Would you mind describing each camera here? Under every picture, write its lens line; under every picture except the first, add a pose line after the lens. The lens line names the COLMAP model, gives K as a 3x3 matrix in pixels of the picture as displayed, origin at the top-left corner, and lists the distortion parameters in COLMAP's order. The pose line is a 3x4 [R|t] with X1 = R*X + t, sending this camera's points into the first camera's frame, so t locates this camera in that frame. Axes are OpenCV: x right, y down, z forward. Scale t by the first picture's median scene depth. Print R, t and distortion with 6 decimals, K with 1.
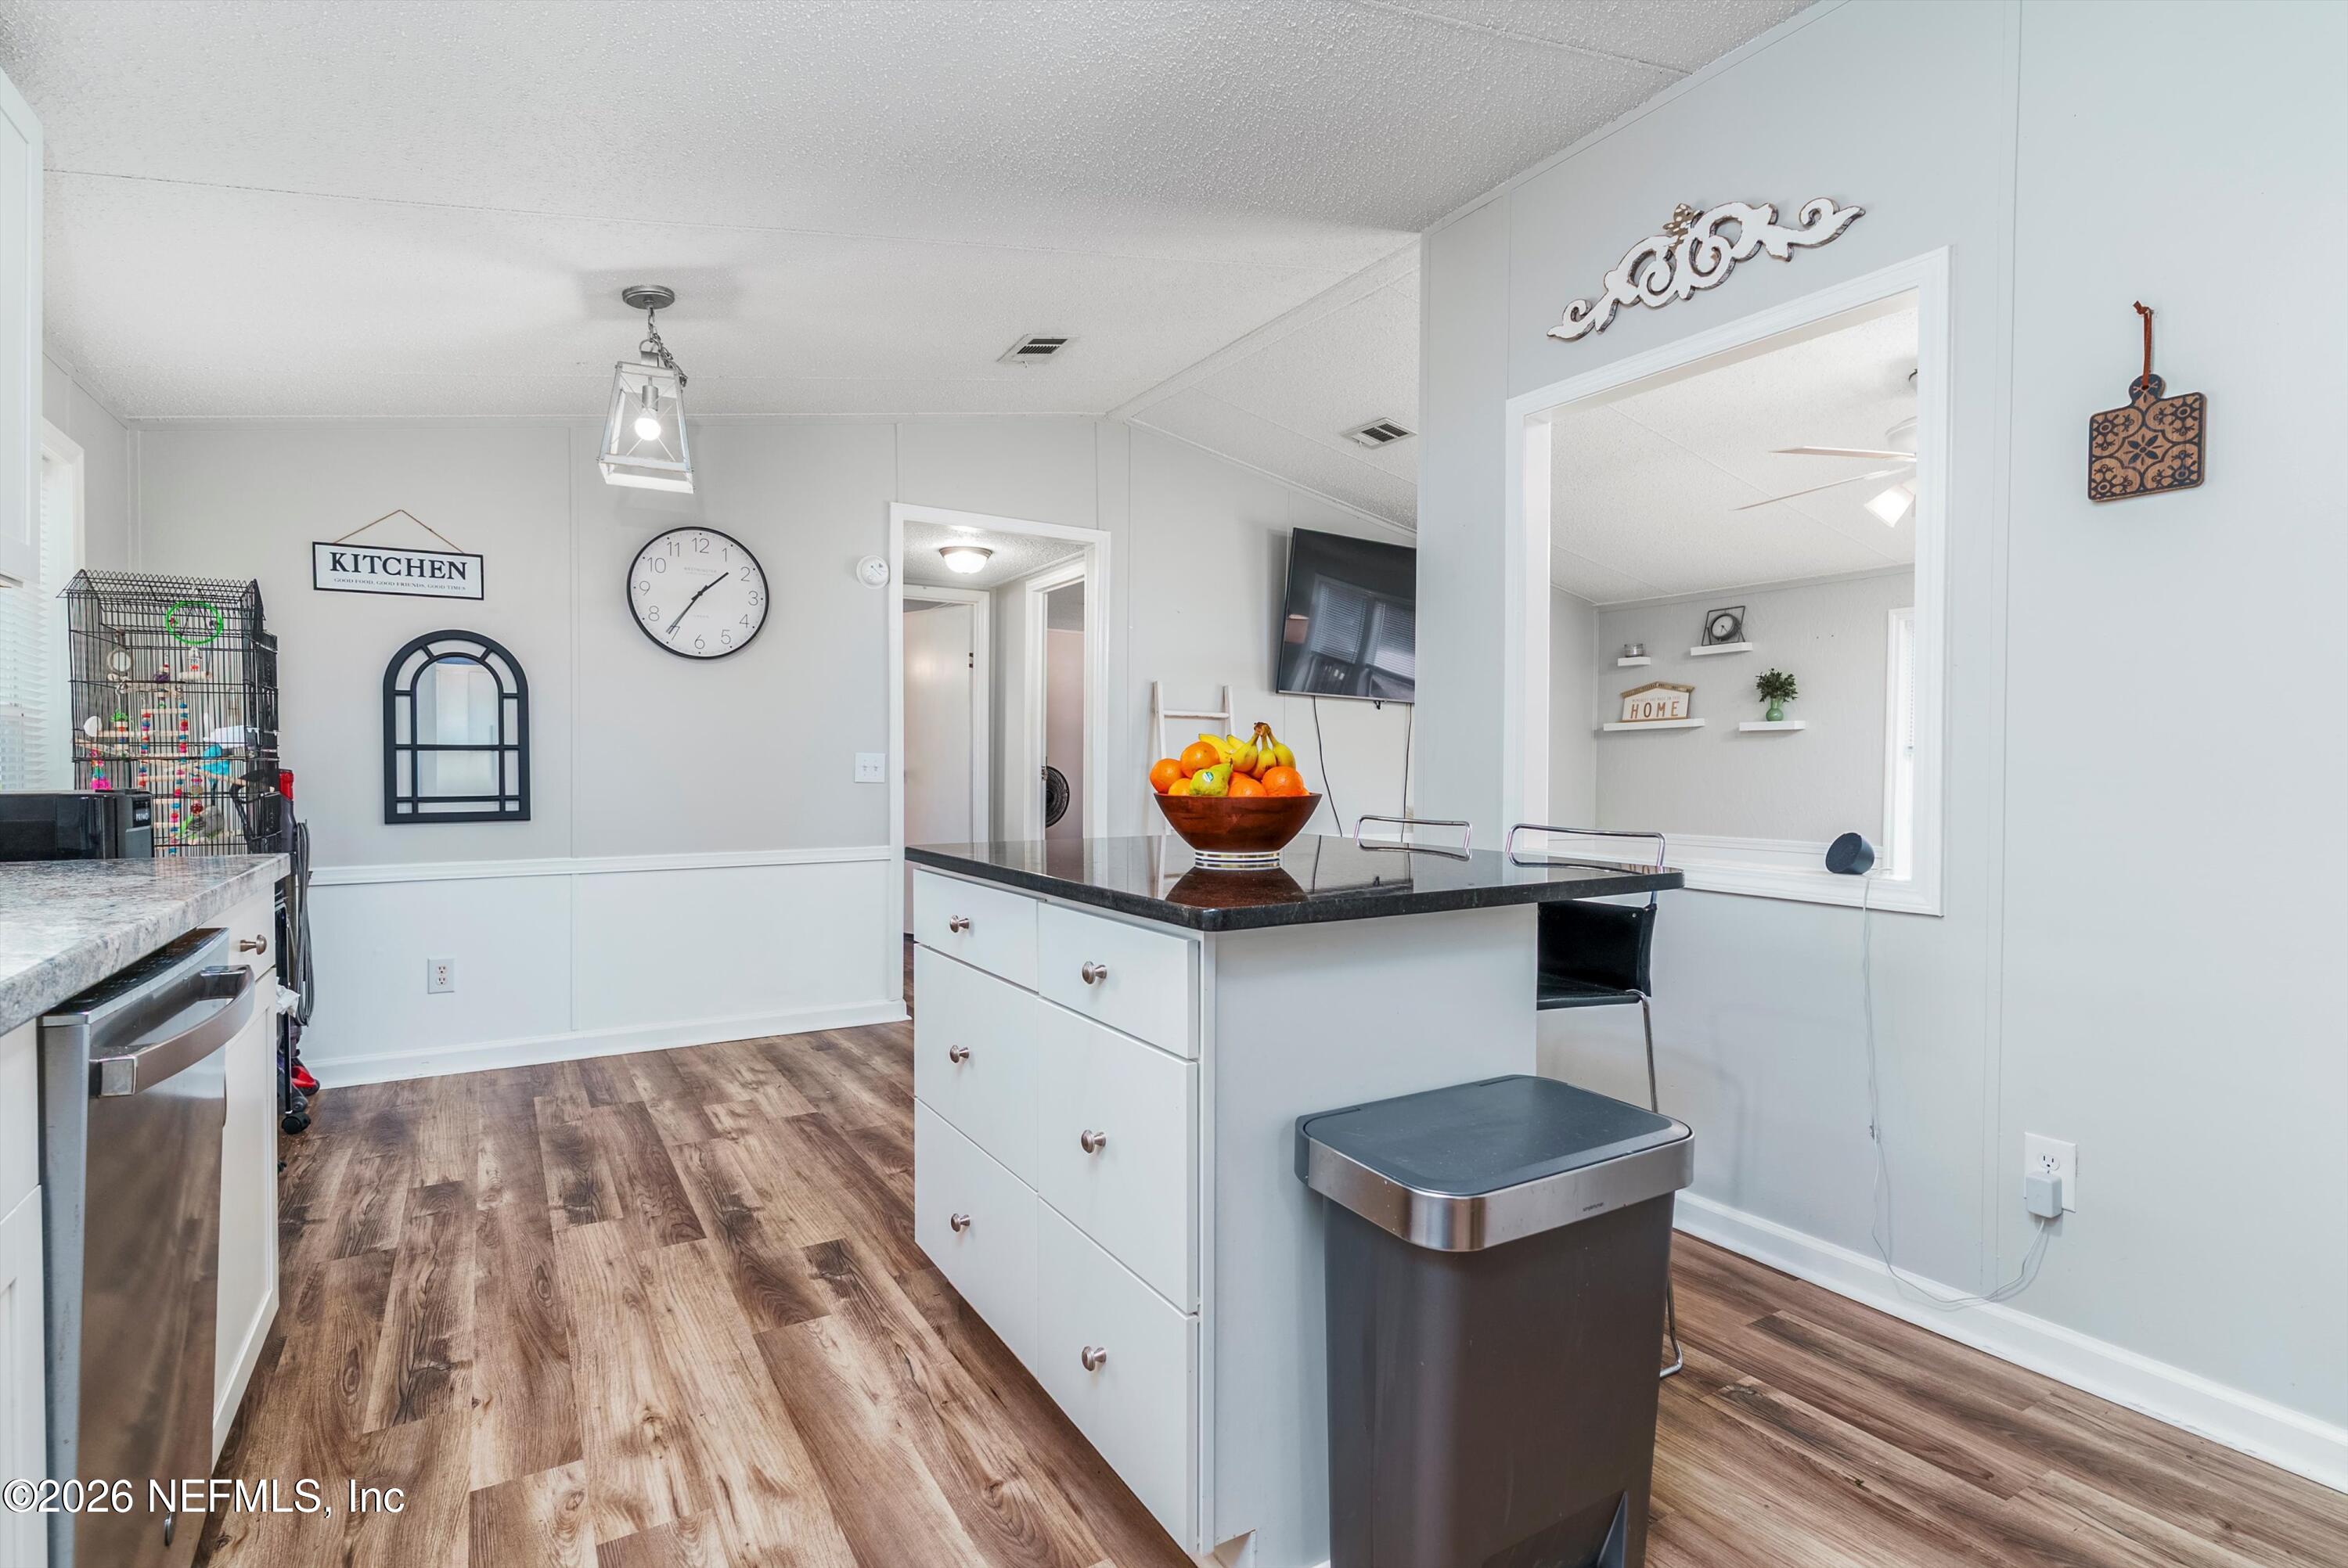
lens RADIAL K [[1112.5, 0, 1162.6], [0, 1112.5, 759.5], [0, 0, 1]] dist [0.014398, -0.000584]
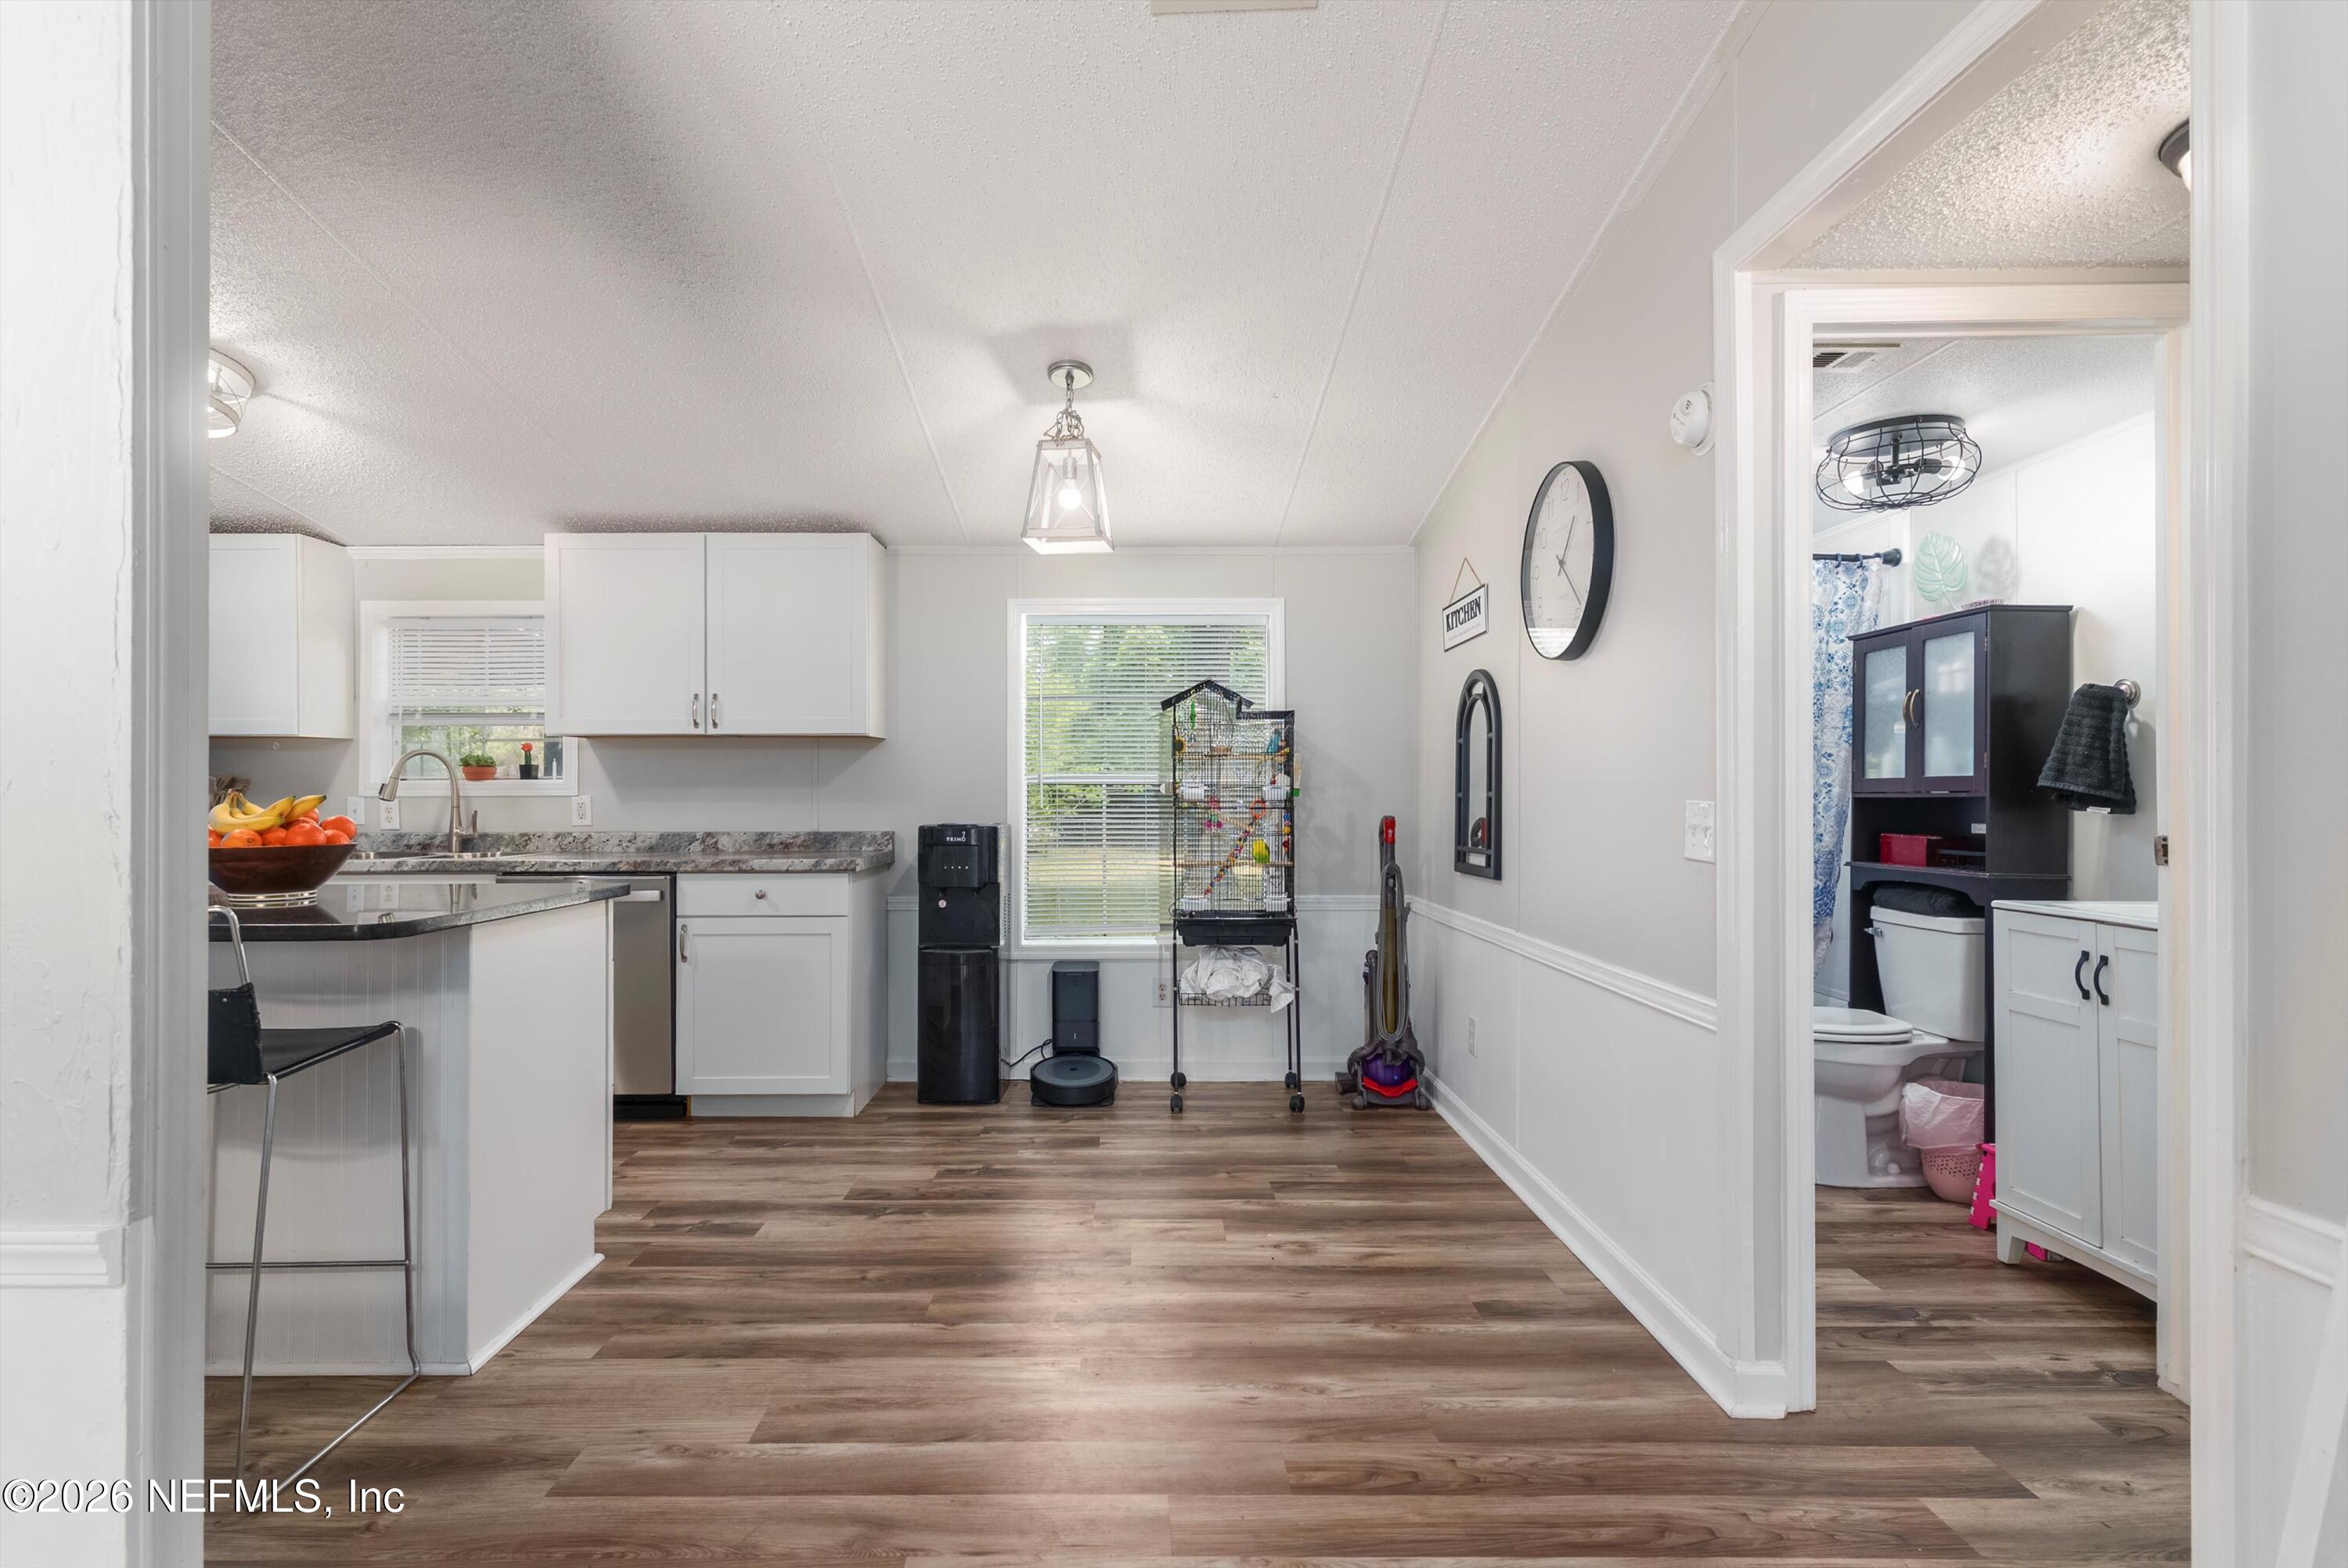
lens RADIAL K [[1143.7, 0, 1138.1], [0, 1143.7, 782.4], [0, 0, 1]] dist [-0.002979, -0.000691]
pose [[-0.510525, -0.011133, -0.859791, 0.402345], [0.004574, 0.999867, -0.015663, -0.008490], [0.859851, -0.011929, -0.510406, 1.508517]]
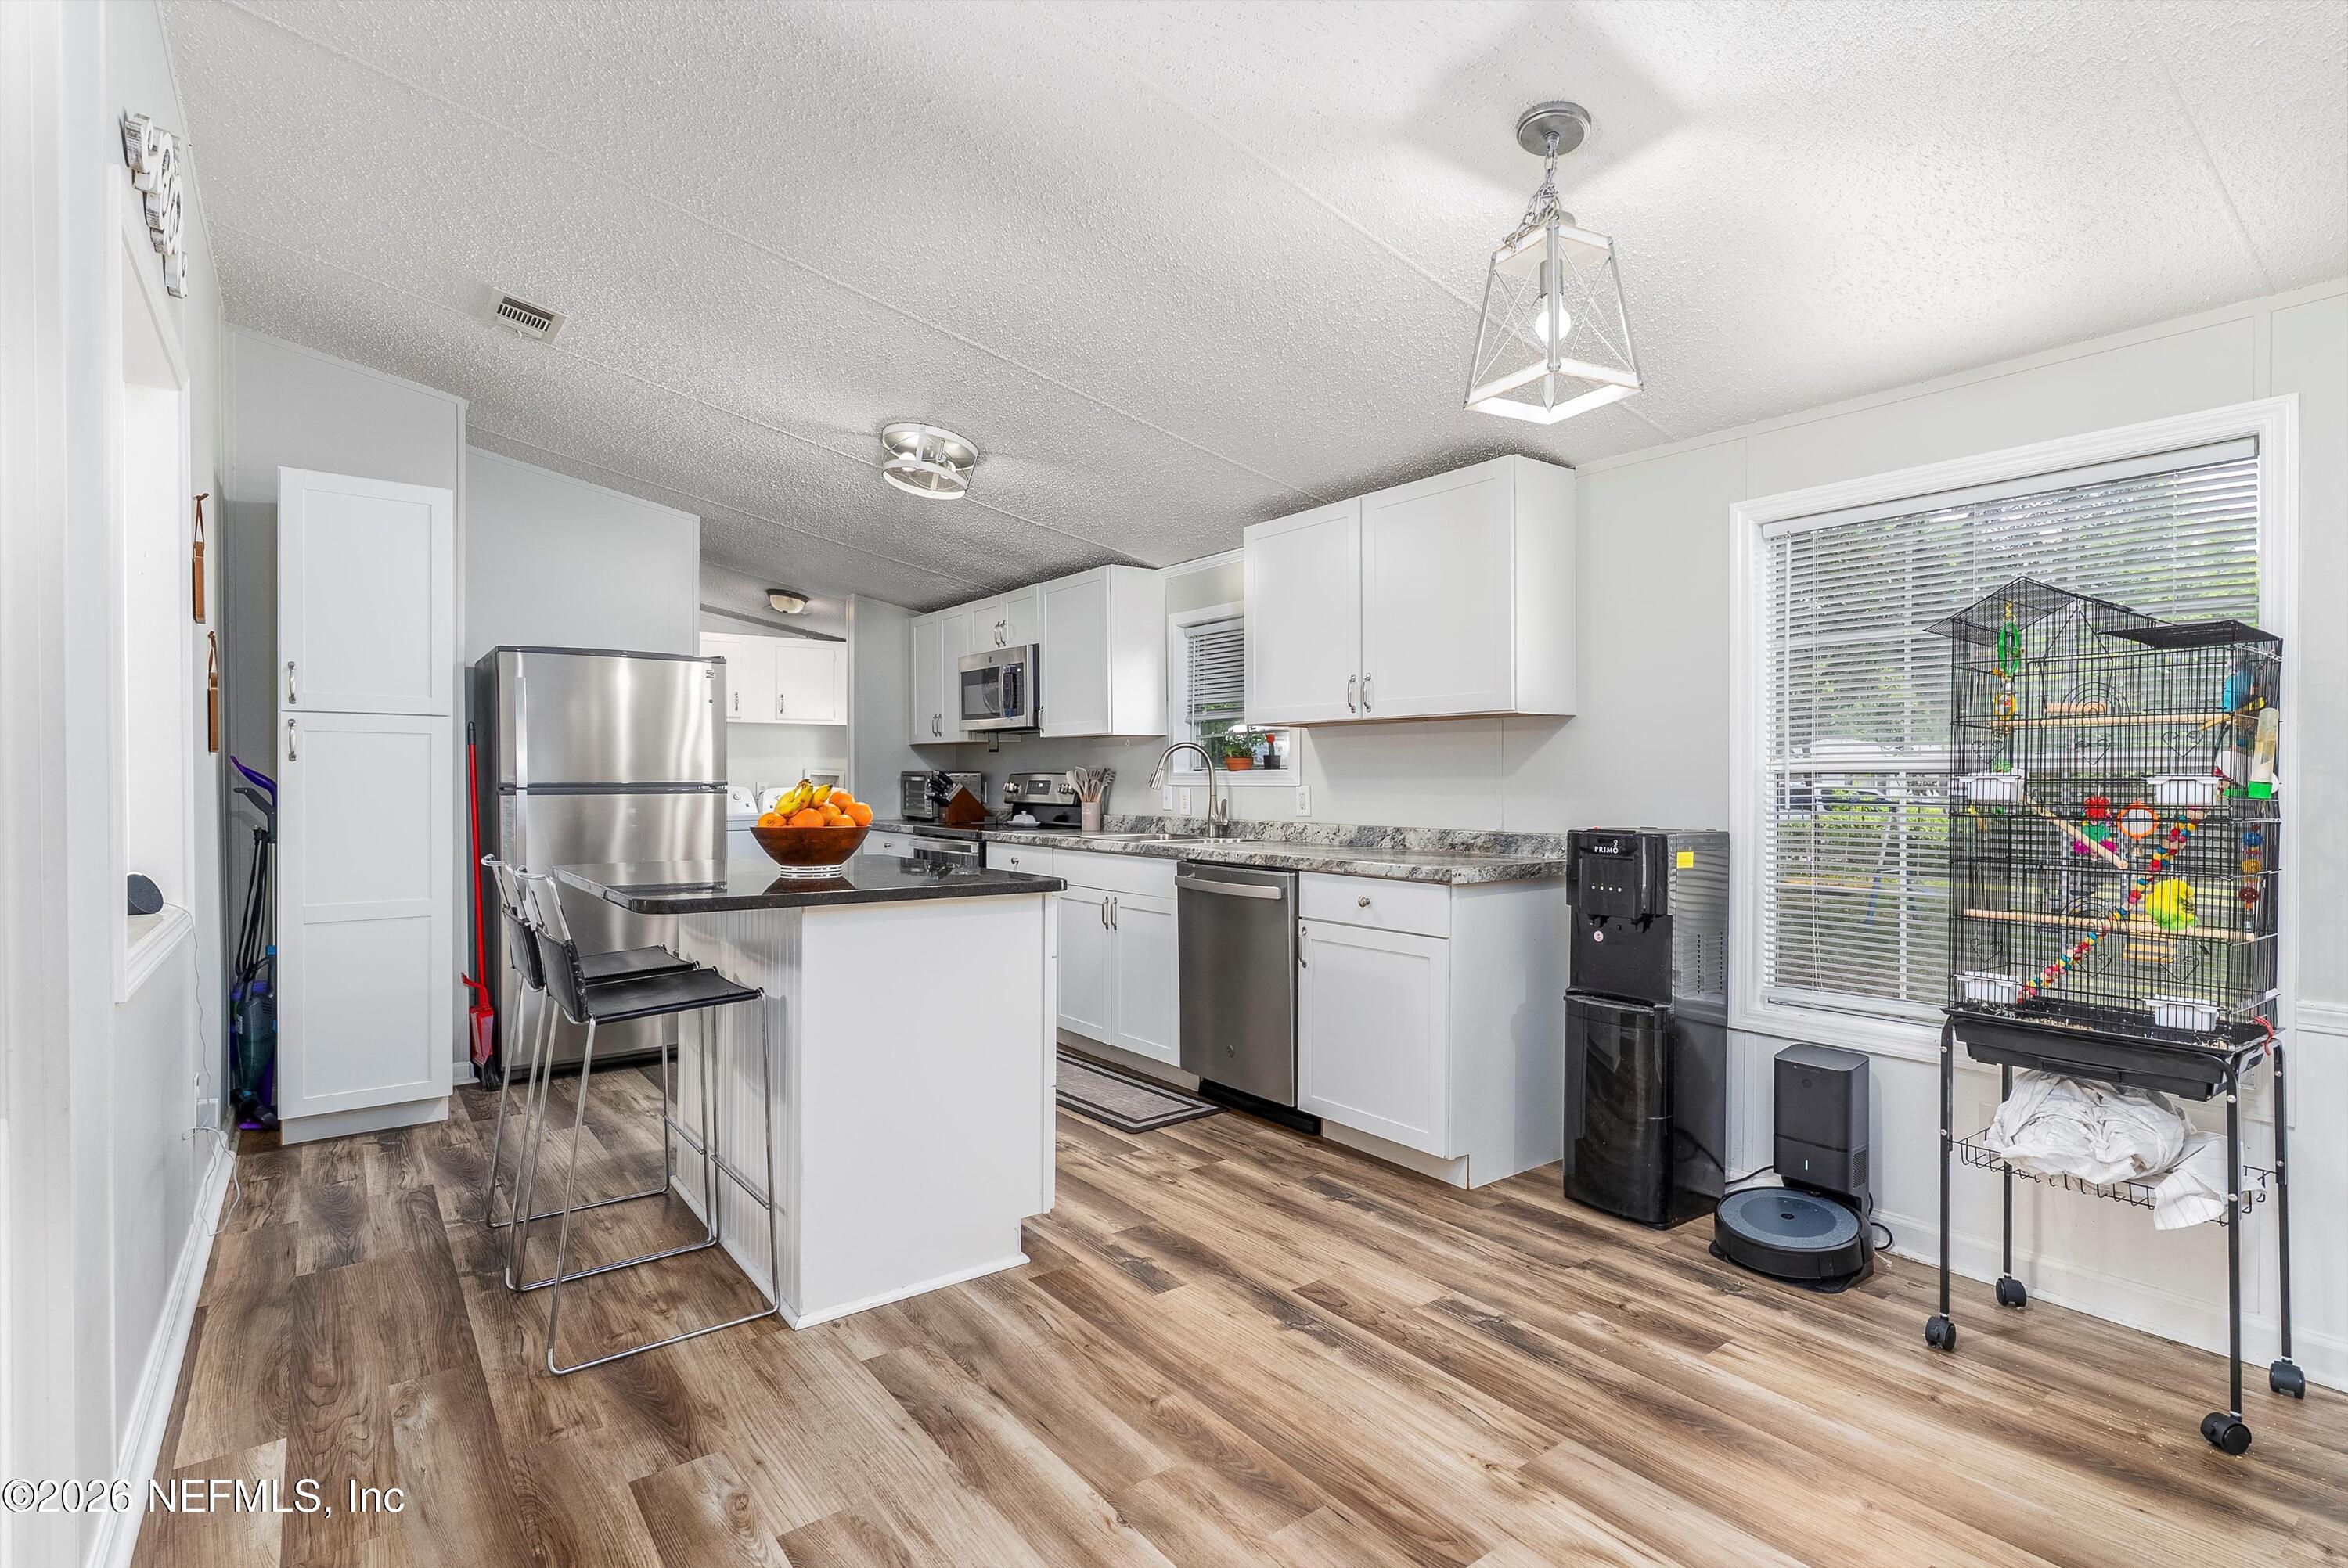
lens RADIAL K [[1121.1, 0, 1170.6], [0, 1121.1, 784.4], [0, 0, 1]] dist [0.001406, 0.001914]
pose [[-0.994568, -0.006201, -0.103907, -0.152406], [-0.005862, 0.999976, -0.003559, -0.013646], [0.103926, -0.002931, -0.994581, 1.550314]]
